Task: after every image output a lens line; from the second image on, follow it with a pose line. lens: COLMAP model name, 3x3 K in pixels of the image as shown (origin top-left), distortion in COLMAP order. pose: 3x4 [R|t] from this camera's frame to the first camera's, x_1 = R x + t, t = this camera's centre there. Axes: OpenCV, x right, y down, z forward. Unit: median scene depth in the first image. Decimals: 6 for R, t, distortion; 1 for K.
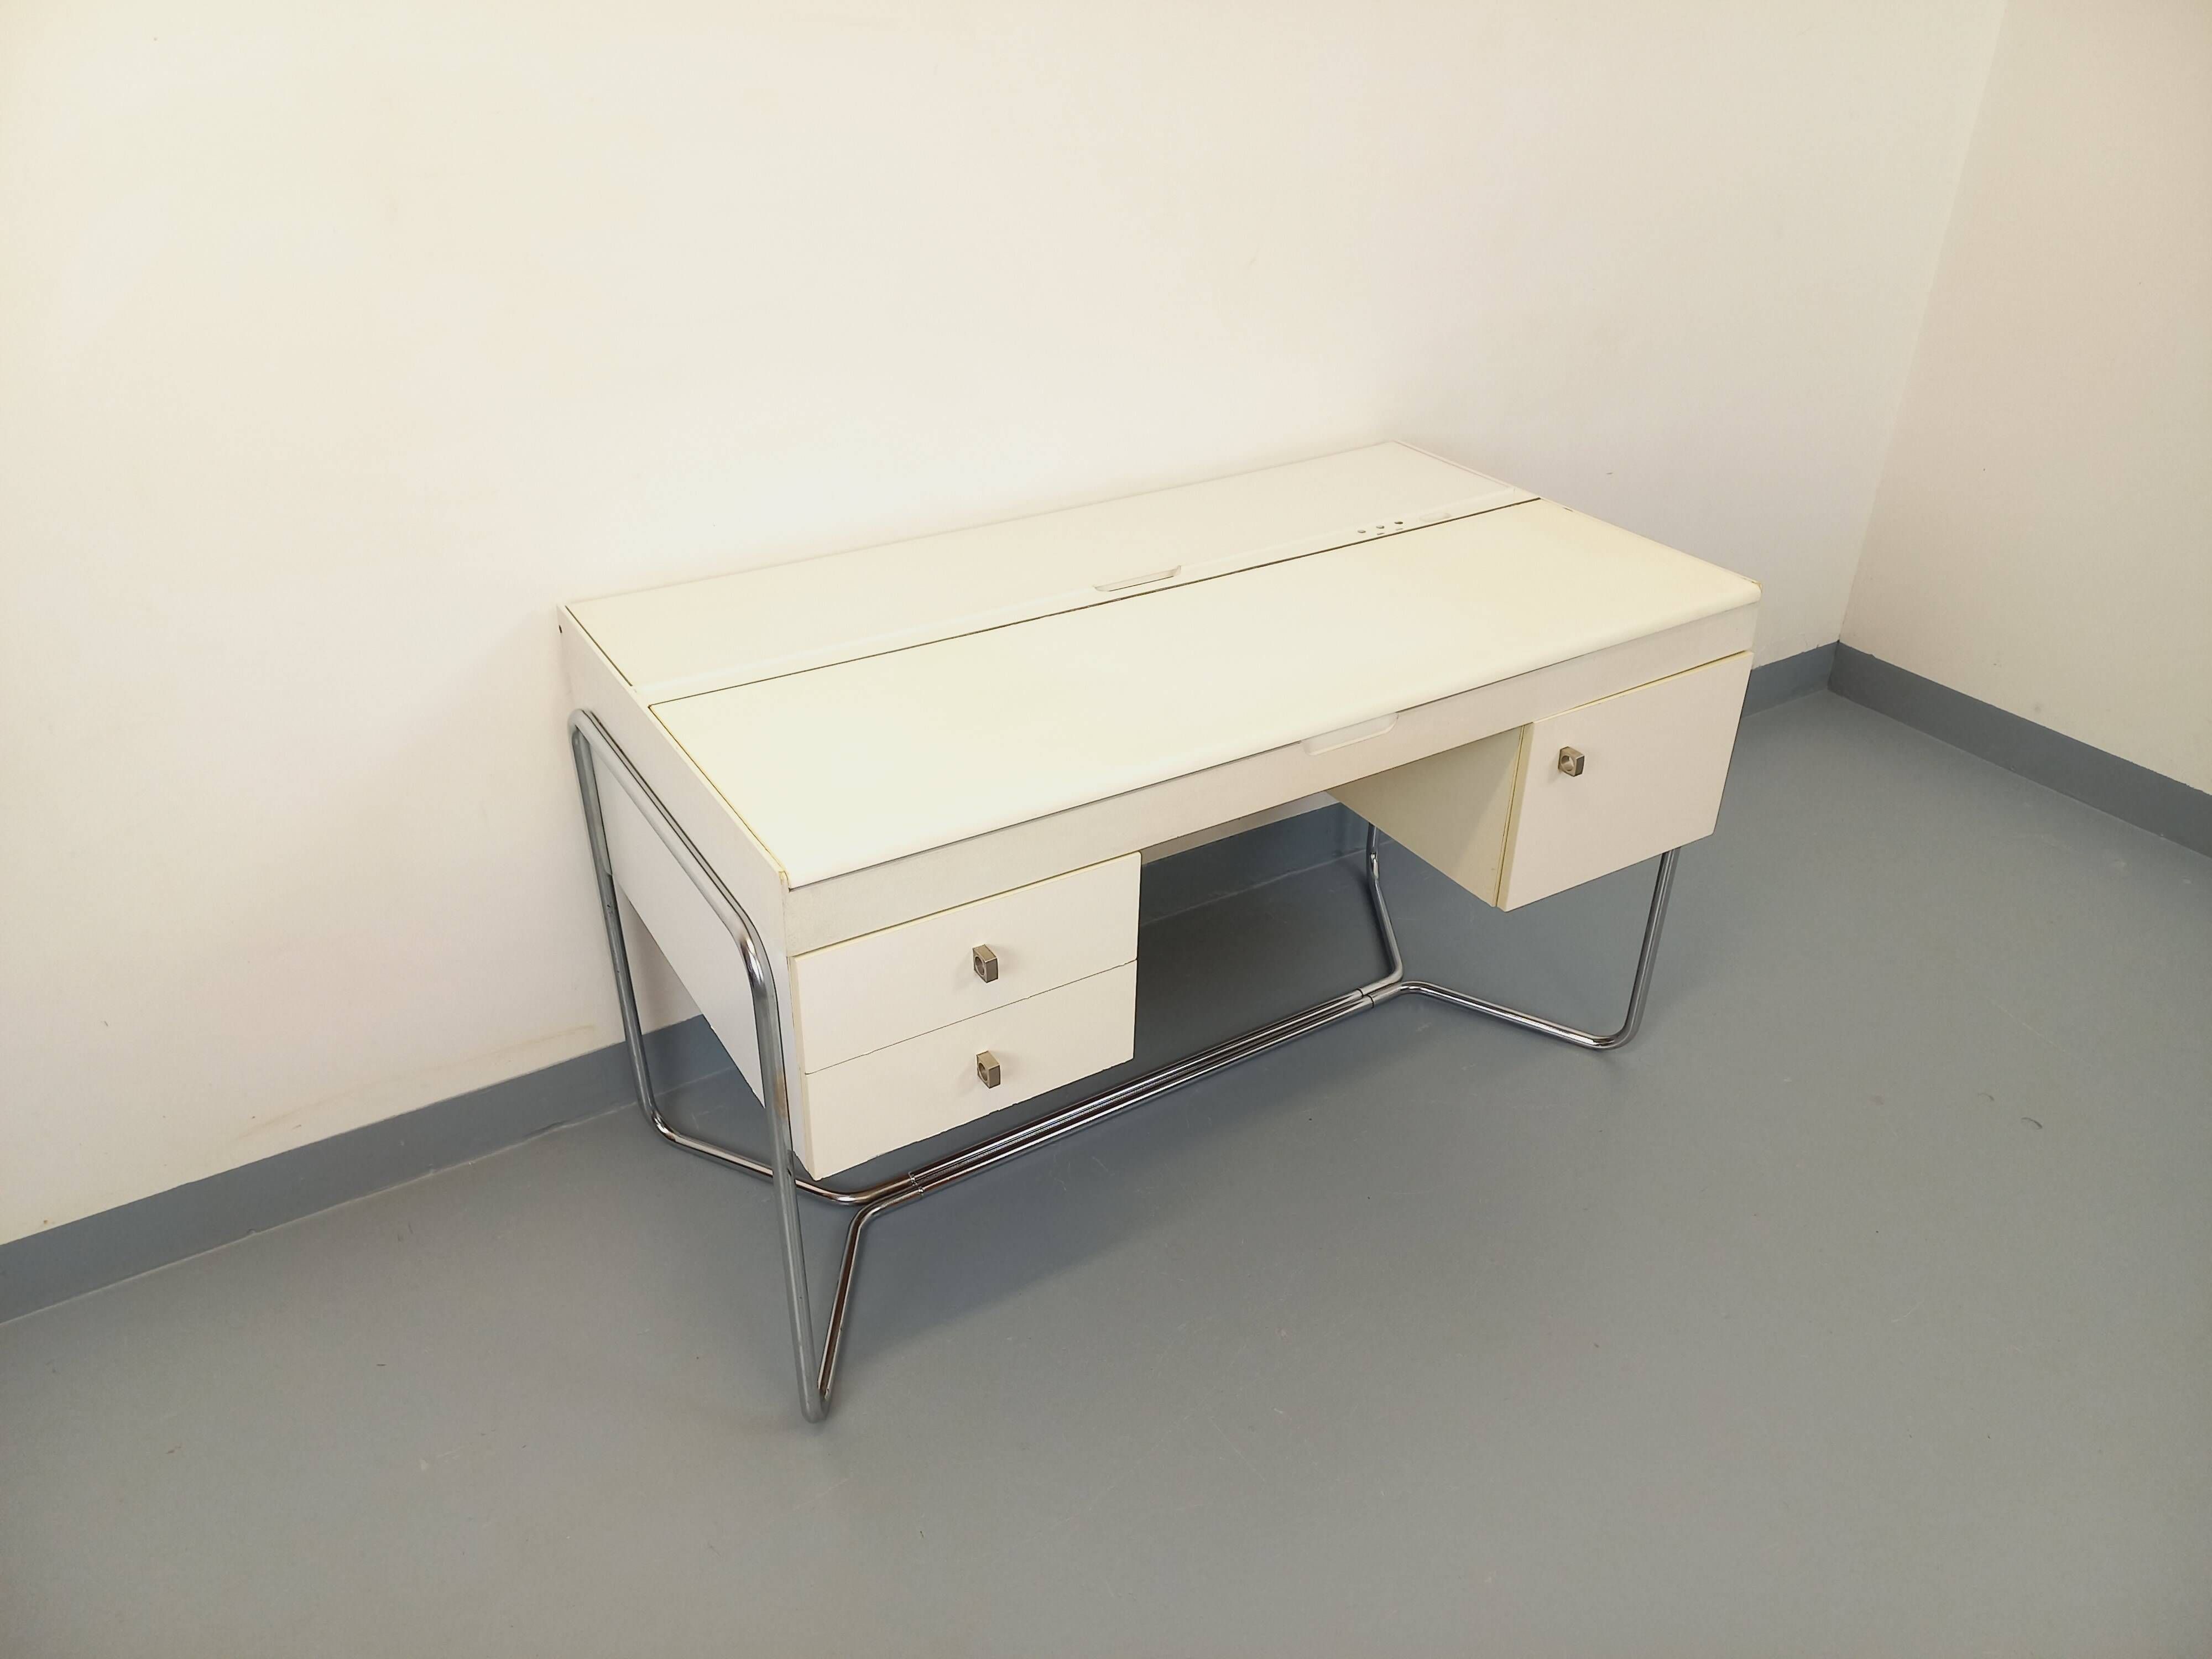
lens RADIAL K [[1634.8, 0, 1106.0], [0, 1634.8, 829.5], [0, 0, 1]] dist [0.039319, -0.007653]
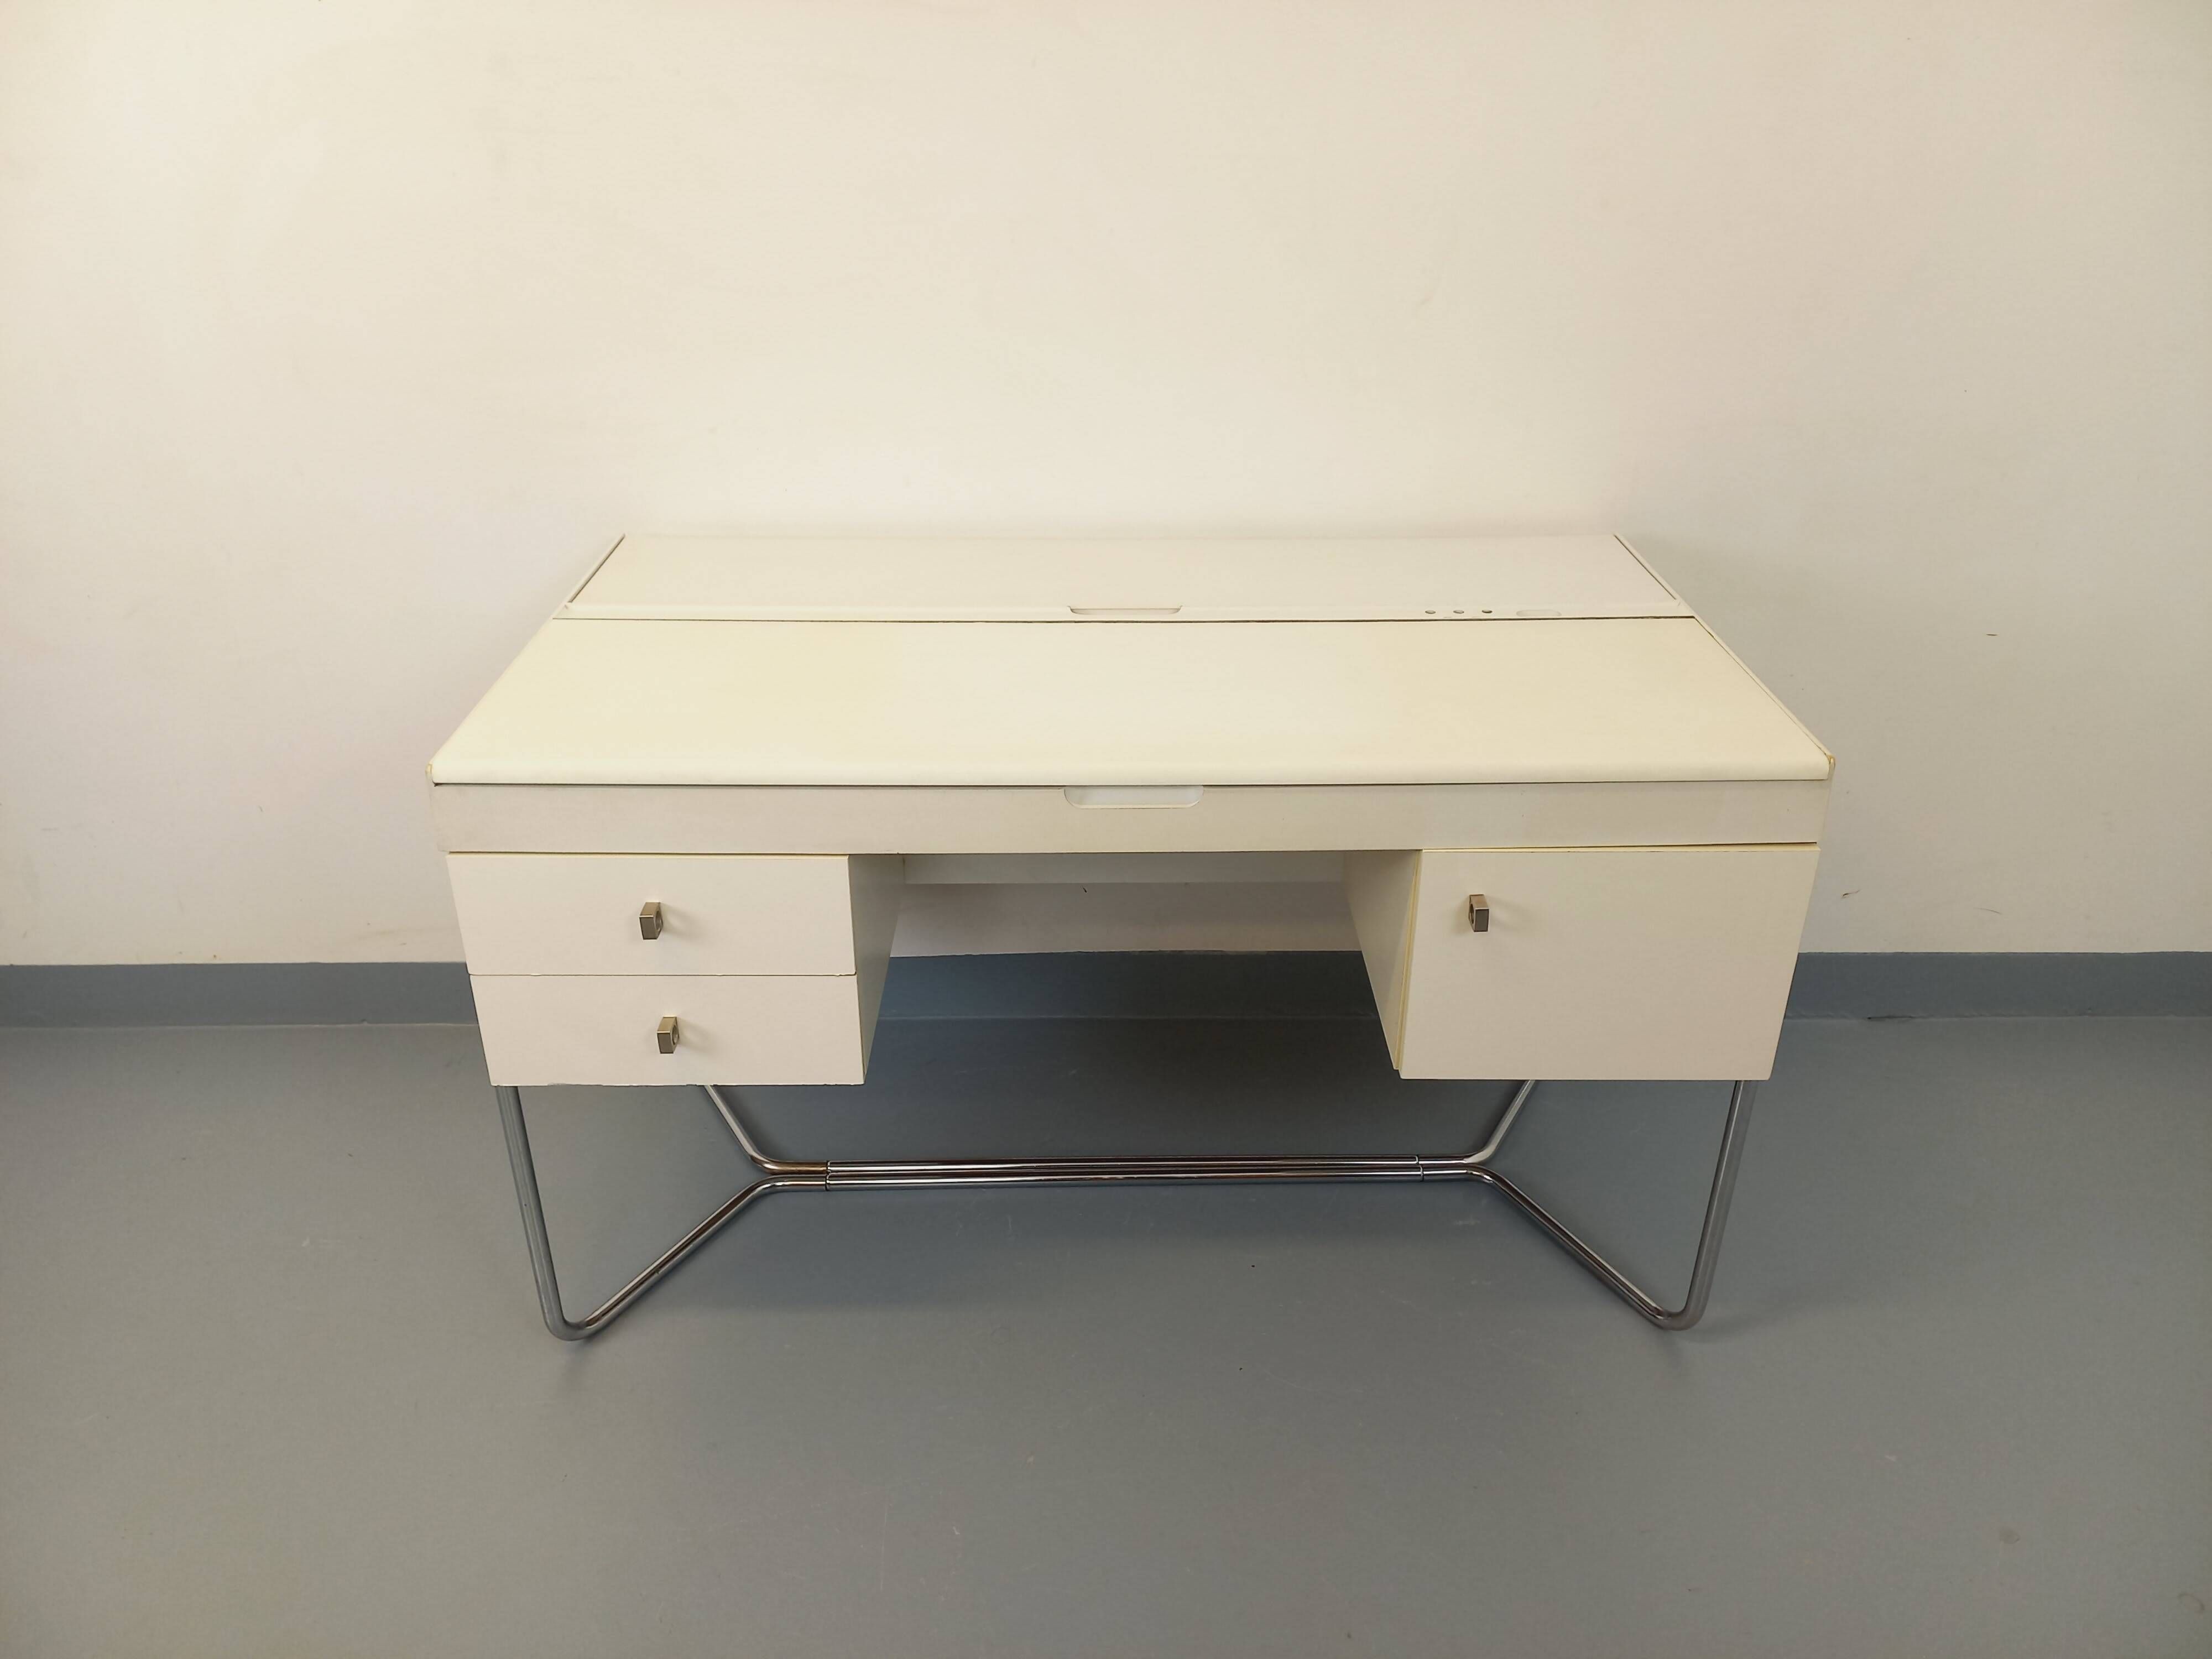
lens RADIAL K [[1634.8, 0, 1106.0], [0, 1634.8, 829.5], [0, 0, 1]] dist [0.039319, -0.007653]
pose [[0.852369, 0.234454, -0.467438, 0.461868], [-0.259368, 0.965711, 0.011419, -0.040095], [0.454087, 0.111505, 0.883952, 0.191924]]
